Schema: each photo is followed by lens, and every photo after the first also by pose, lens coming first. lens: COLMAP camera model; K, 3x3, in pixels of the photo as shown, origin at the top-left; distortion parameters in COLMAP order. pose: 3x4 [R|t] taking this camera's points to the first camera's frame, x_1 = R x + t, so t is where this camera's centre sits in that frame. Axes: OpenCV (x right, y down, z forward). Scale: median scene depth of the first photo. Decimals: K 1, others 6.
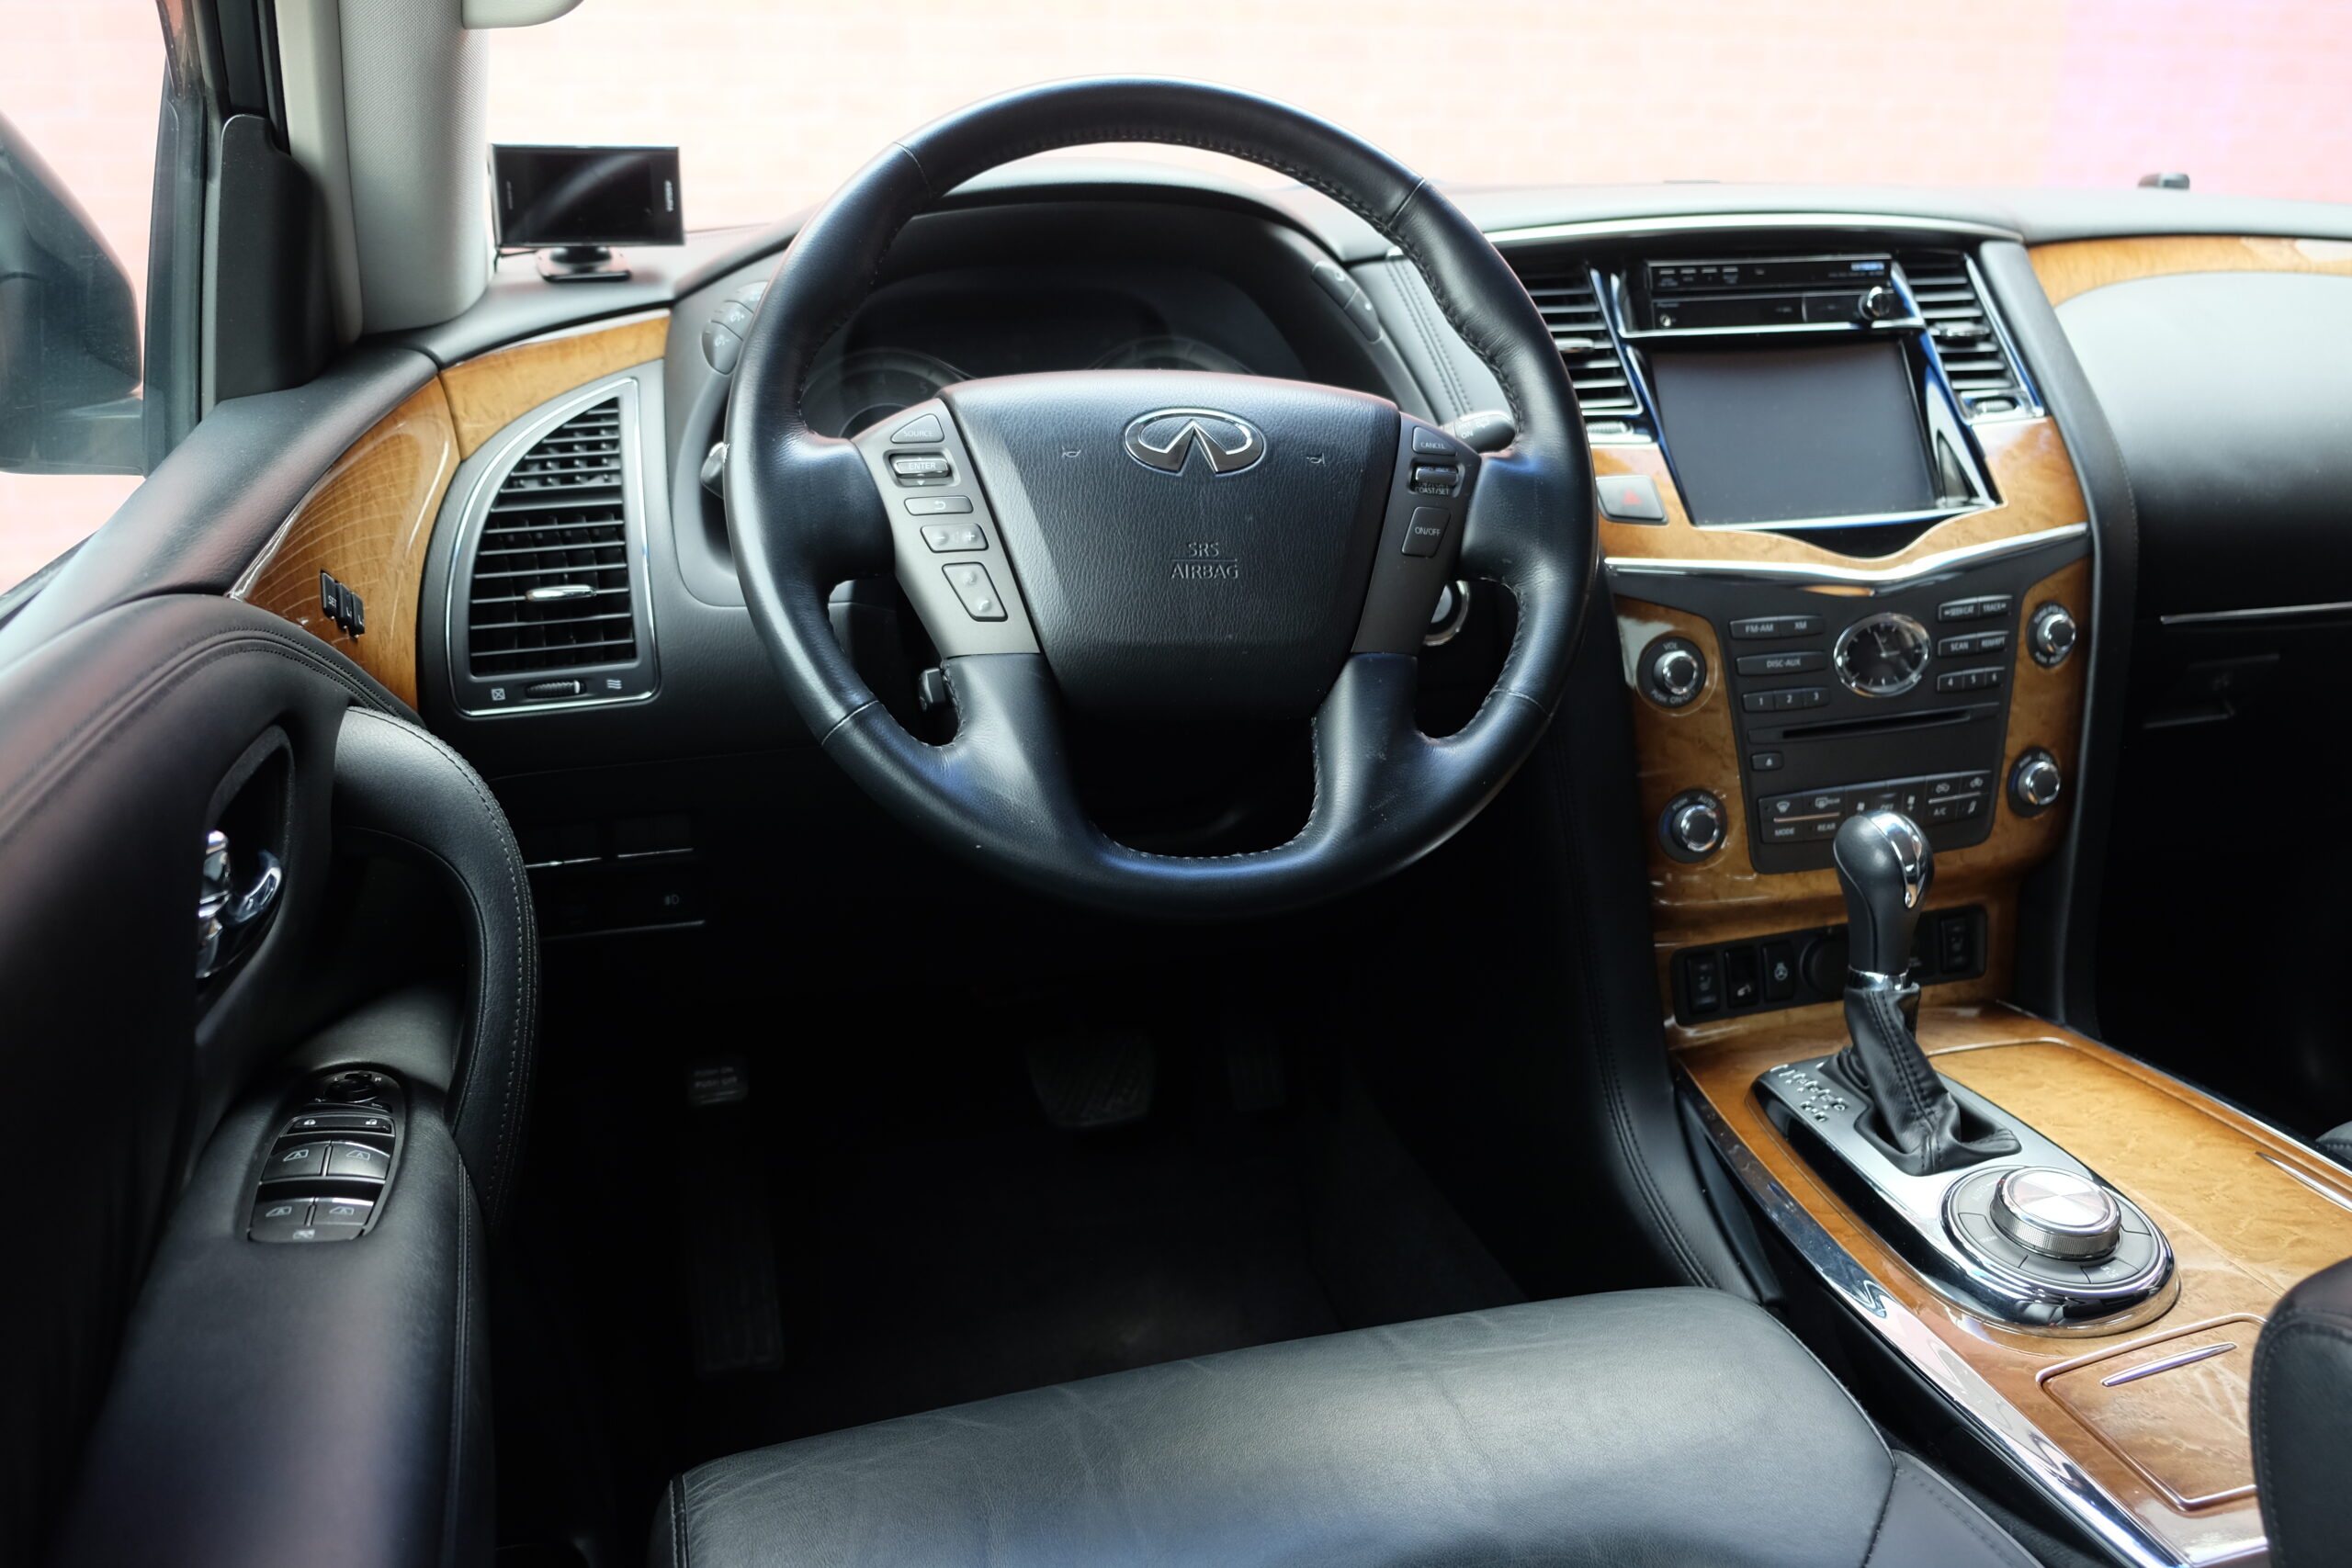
lens RADIAL K [[1839.5, 0, 1180.8], [0, 1839.5, 779.7], [0, 0, 1]] dist [-0.046378, 0.039457]
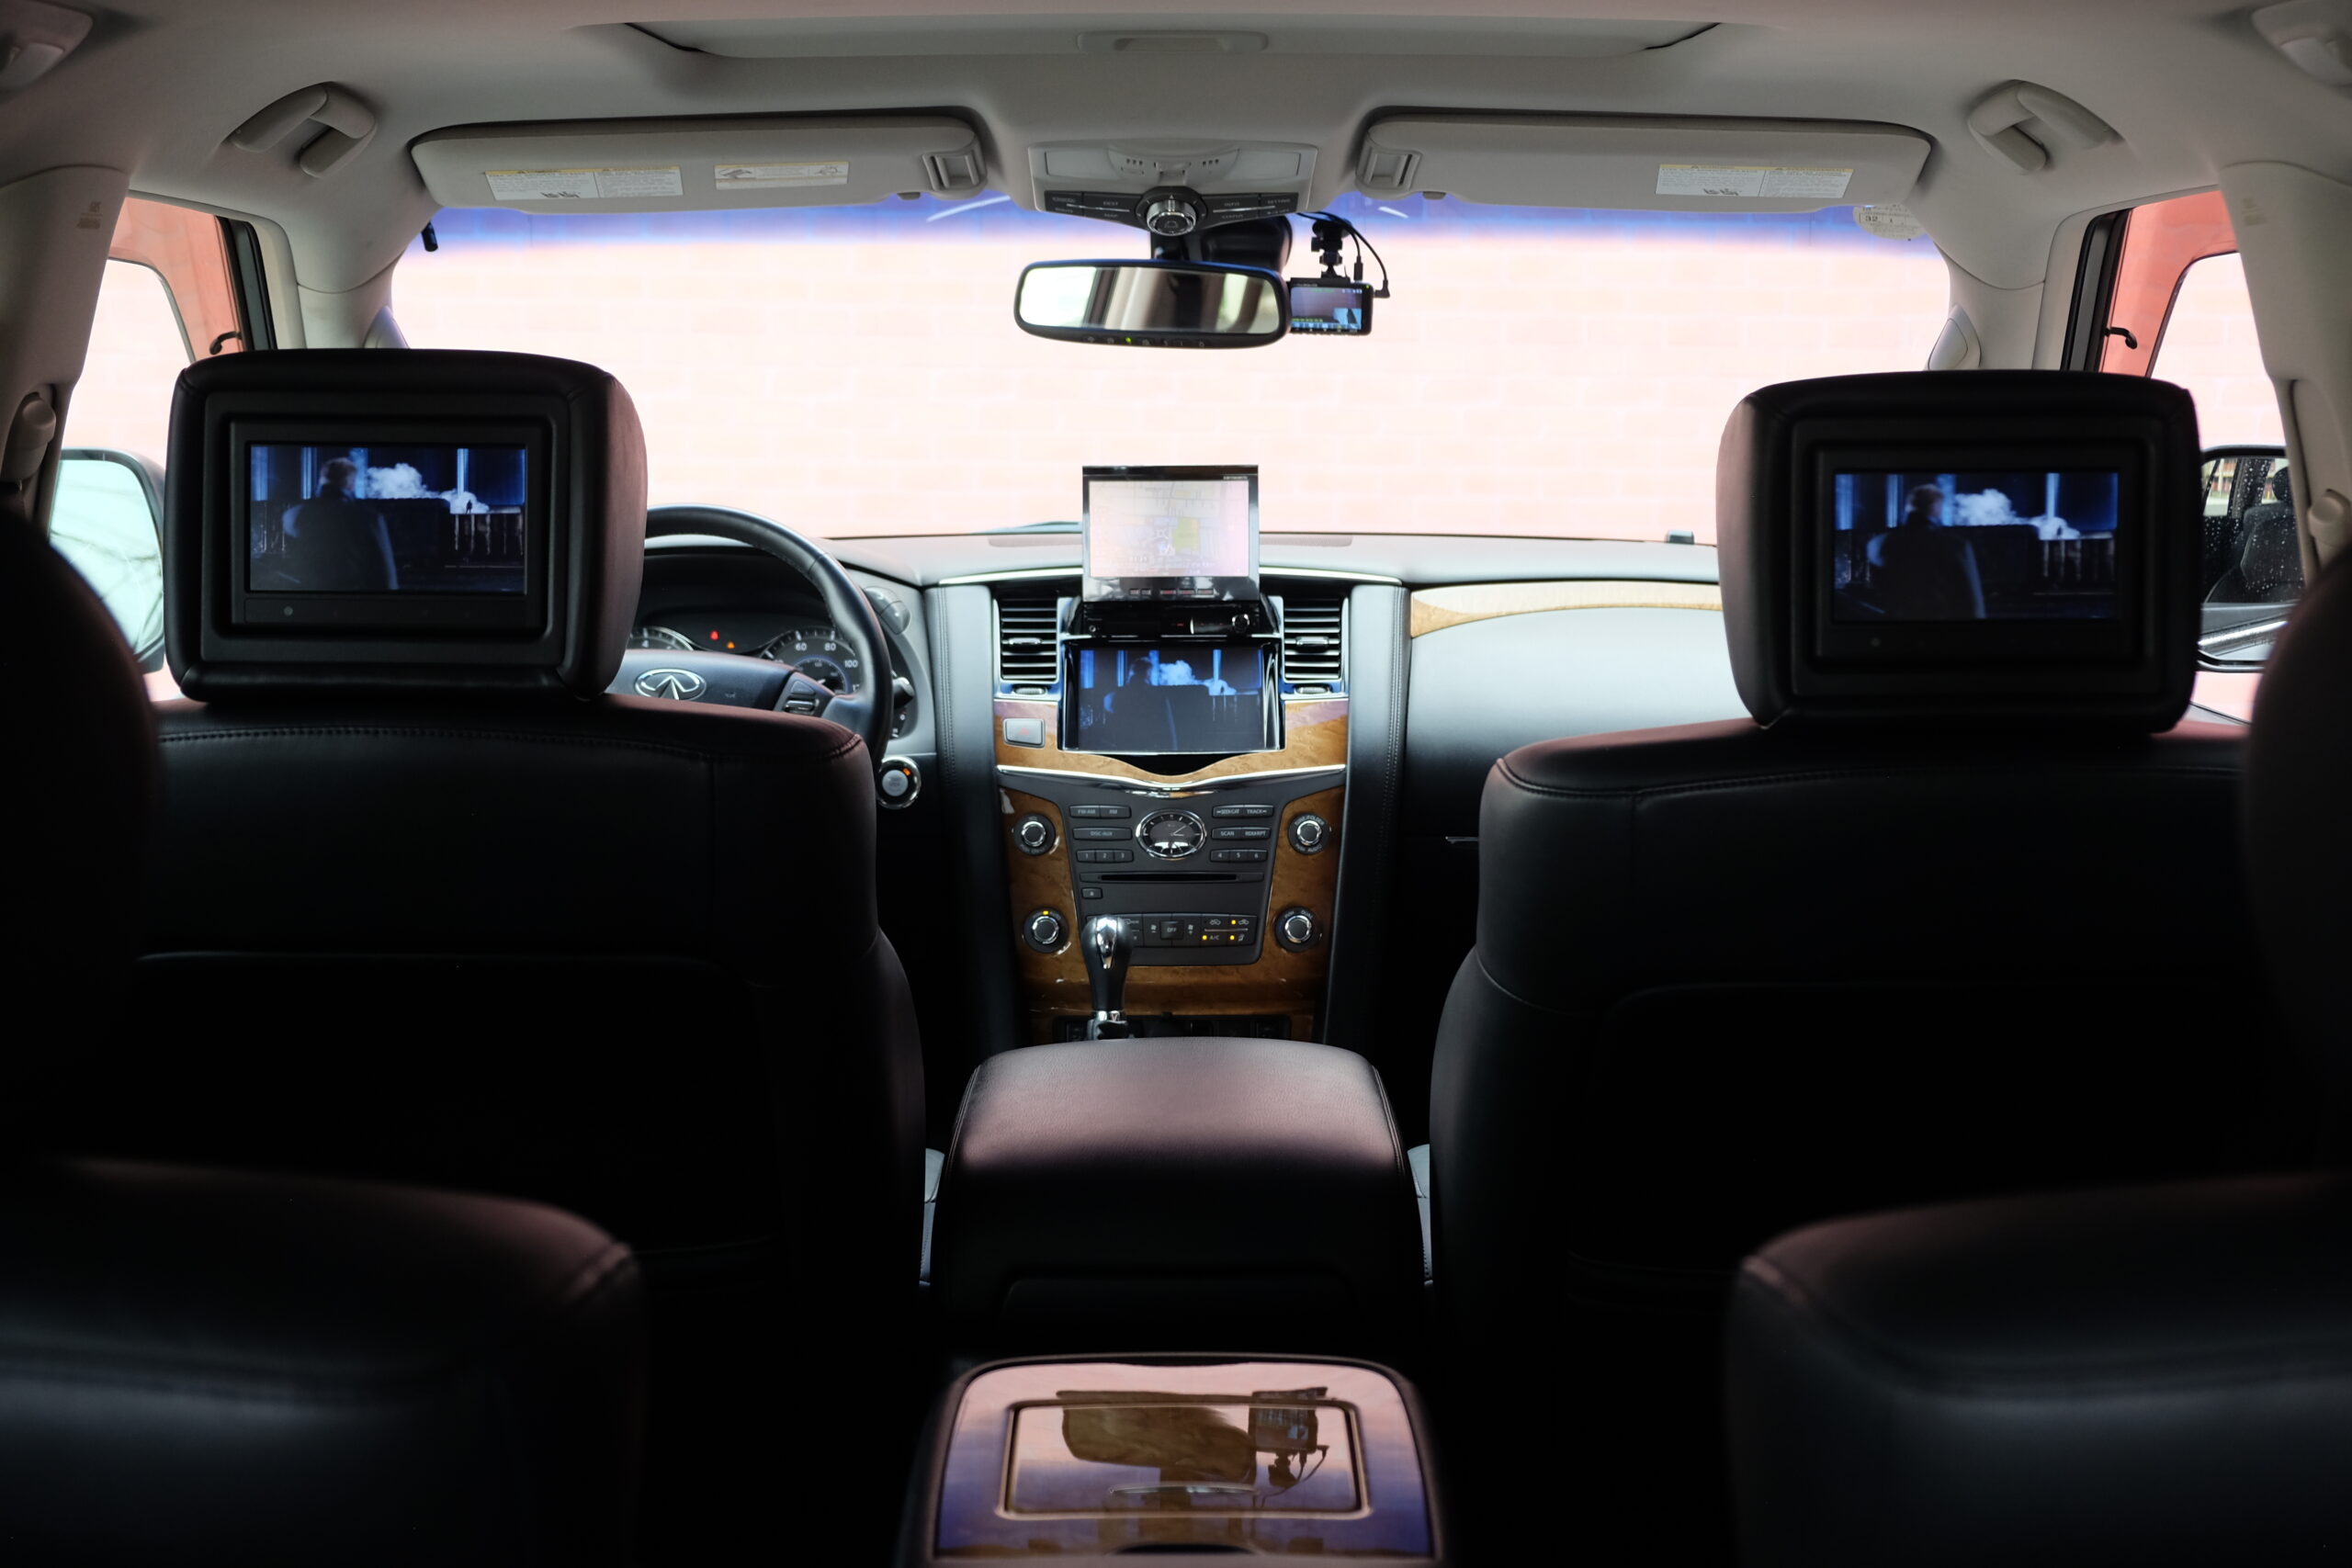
lens RADIAL K [[2882.7, 0, 1159.3], [0, 2882.7, 774.1], [0, 0, 1]] dist [-0.028021, 0.000000]
pose [[0.958658, 0.053483, -0.279490, 1.068183], [-0.101391, 0.981916, -0.159876, 0.284849], [0.265885, 0.181604, 0.946745, -1.414430]]
